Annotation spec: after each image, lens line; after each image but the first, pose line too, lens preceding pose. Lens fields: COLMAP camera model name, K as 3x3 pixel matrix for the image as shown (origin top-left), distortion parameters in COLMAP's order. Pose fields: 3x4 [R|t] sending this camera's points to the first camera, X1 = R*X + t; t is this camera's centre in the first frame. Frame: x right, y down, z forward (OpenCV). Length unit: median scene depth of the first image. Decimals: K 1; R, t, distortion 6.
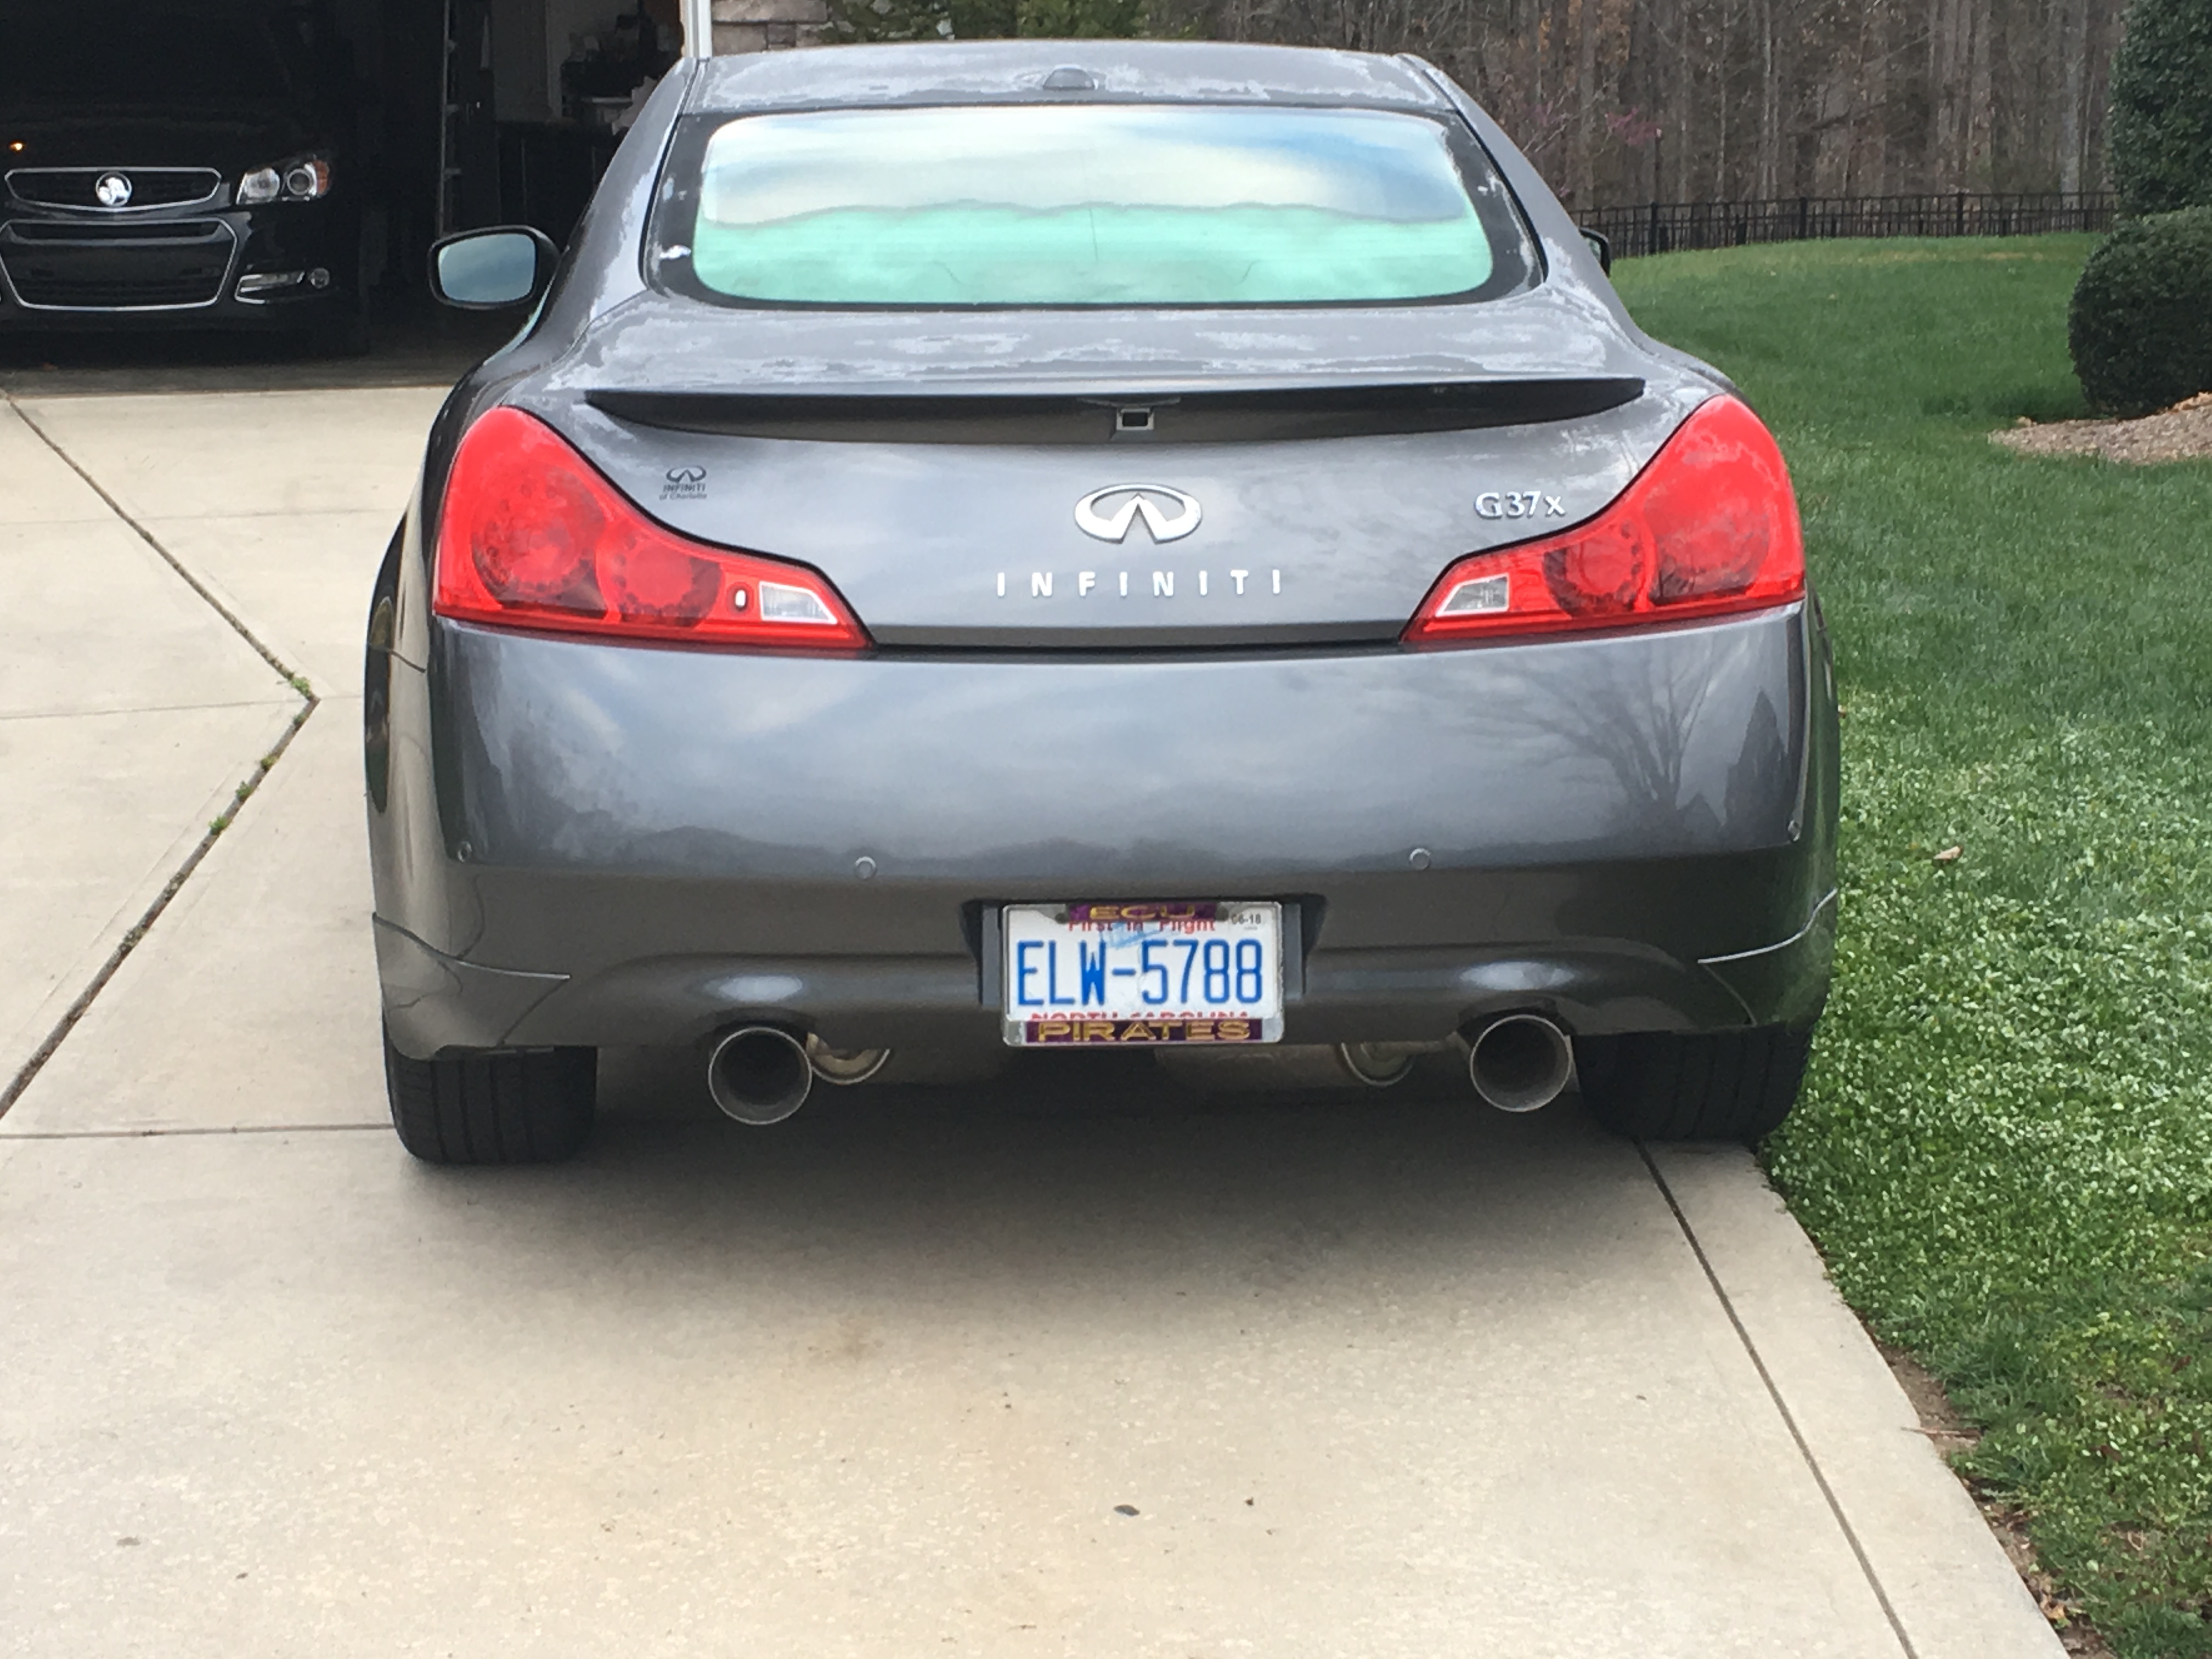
lens RADIAL K [[4259.4, 0, 1108.6], [0, 4259.4, 840.3], [0, 0, 1]] dist [0.032439, 0.000000]
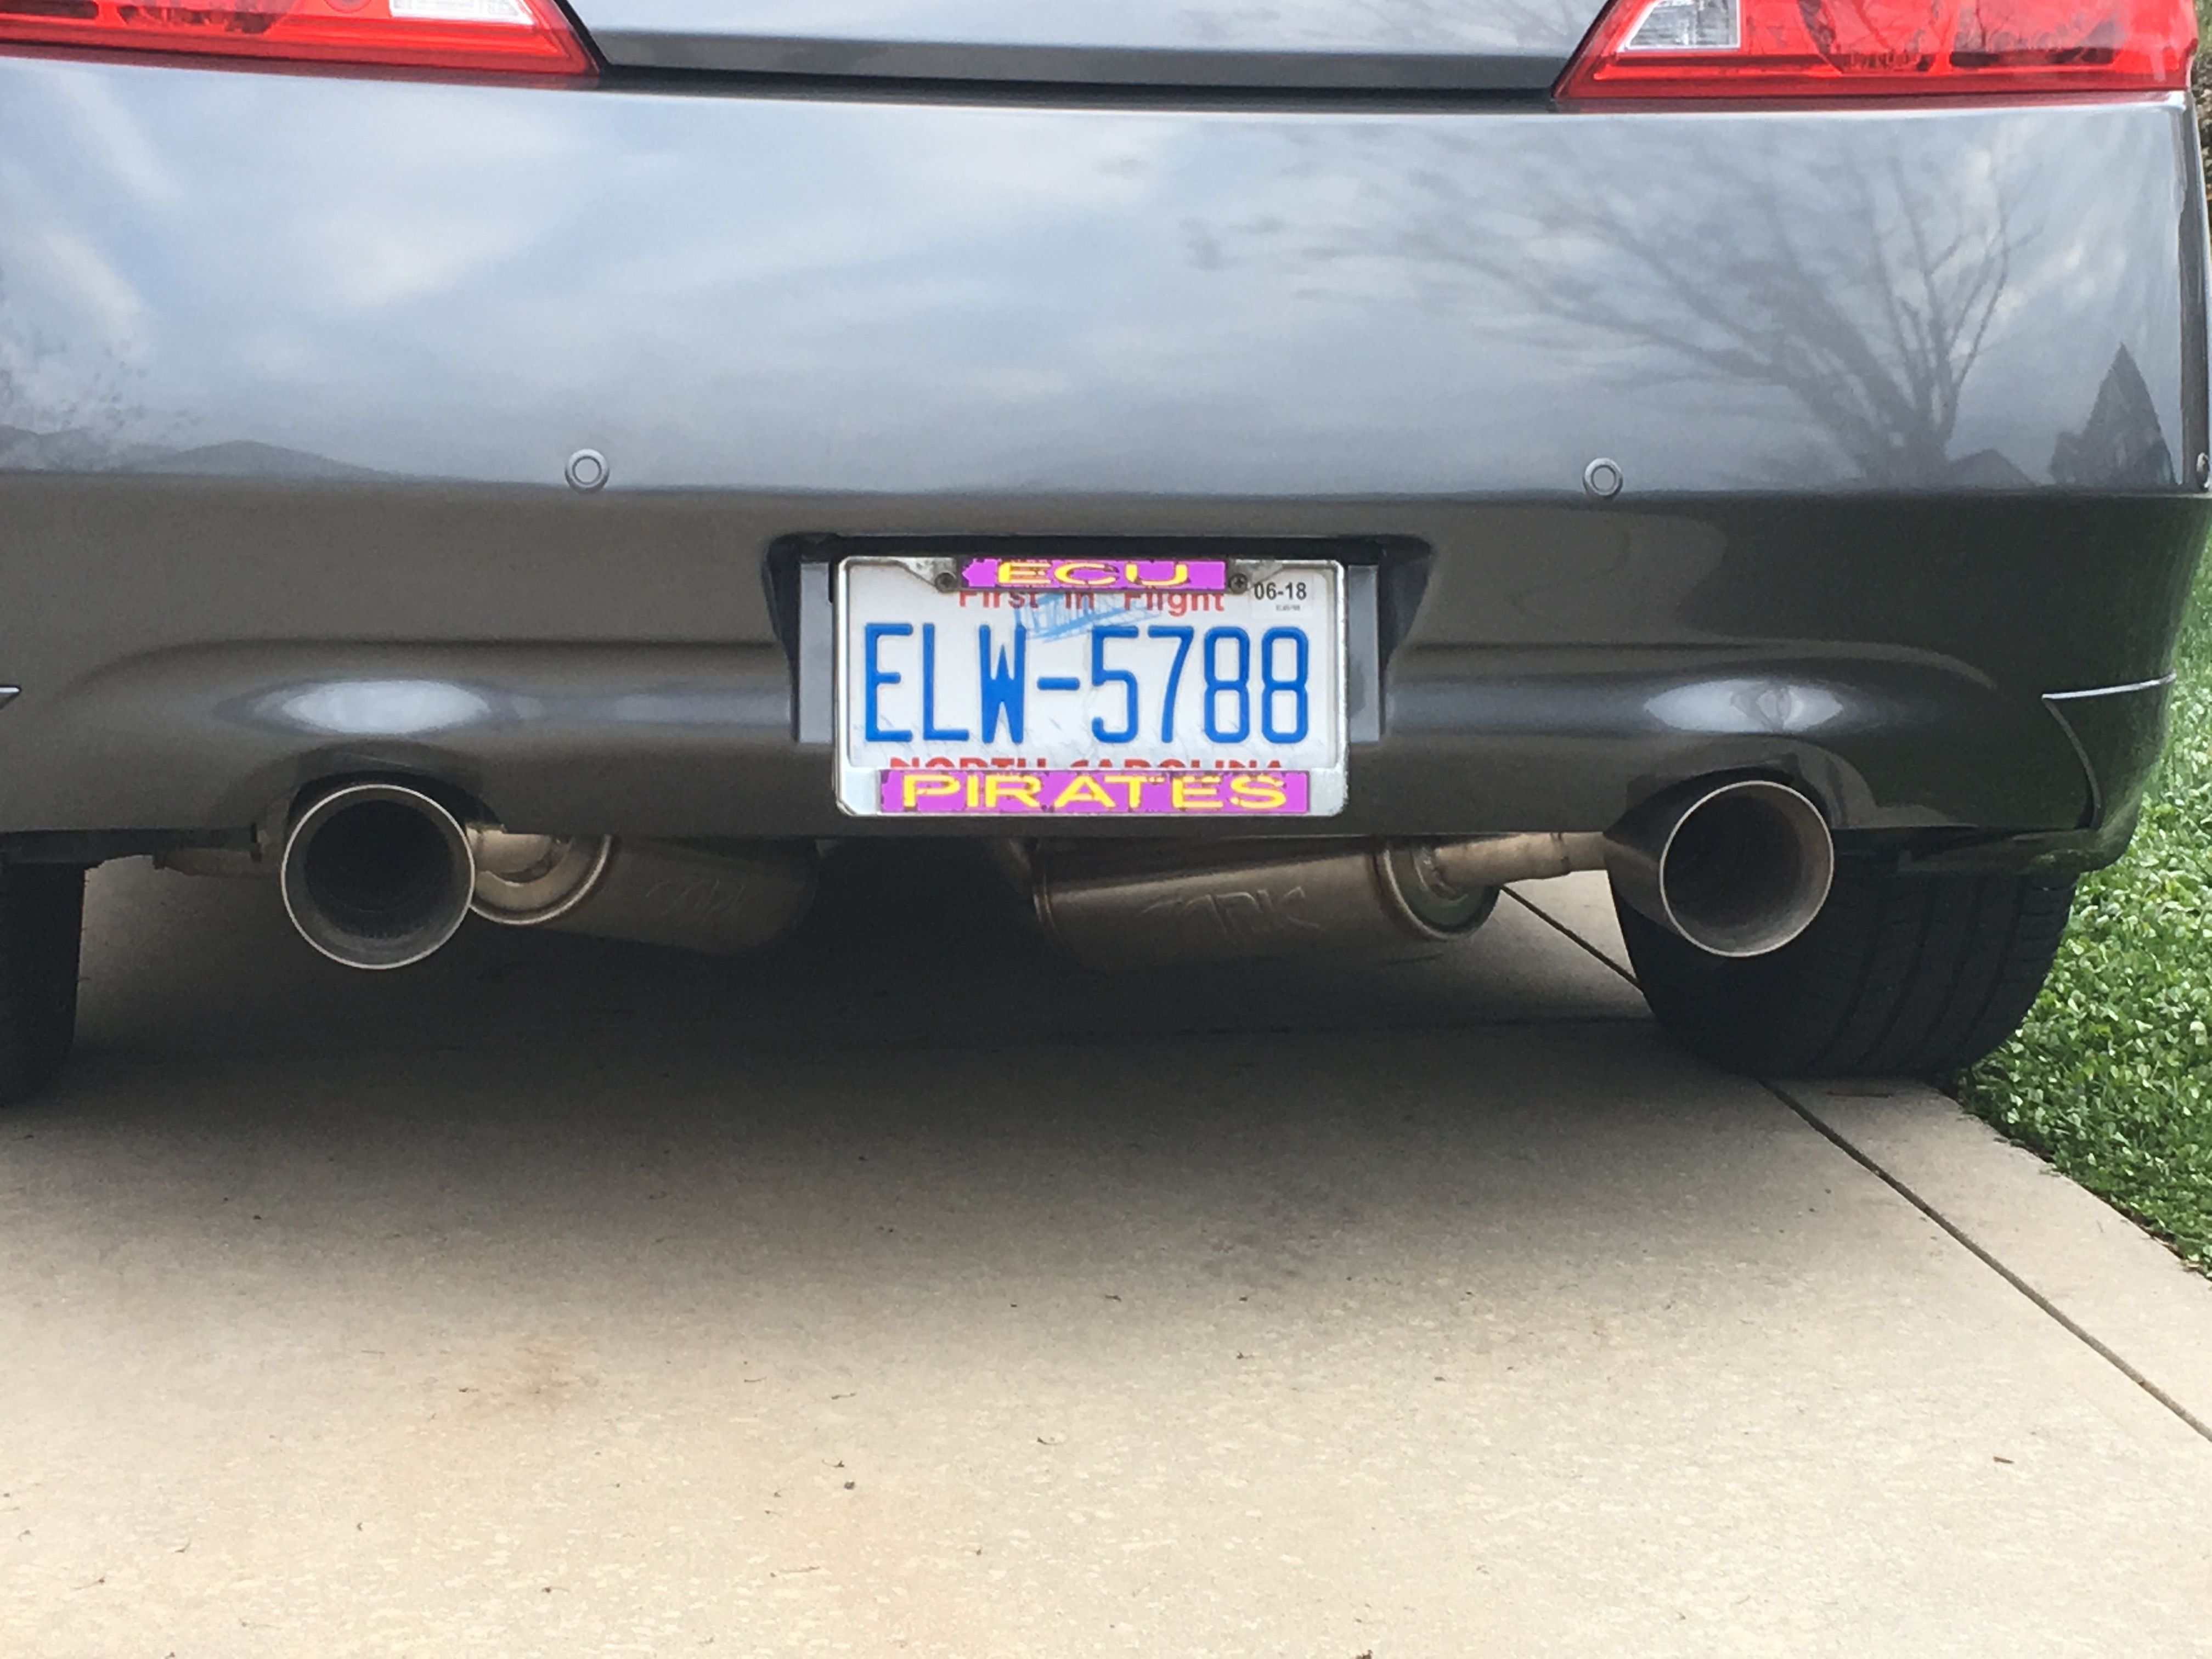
lens RADIAL K [[4259.4, 0, 1098.4], [0, 4259.4, 815.2], [0, 0, 1]] dist [0.032439, 0.000000]
pose [[0.994157, 0.007296, 0.107701, -0.049833], [-0.002379, 0.998952, -0.045708, 0.072556], [-0.107922, 0.045185, 0.993132, 0.459237]]
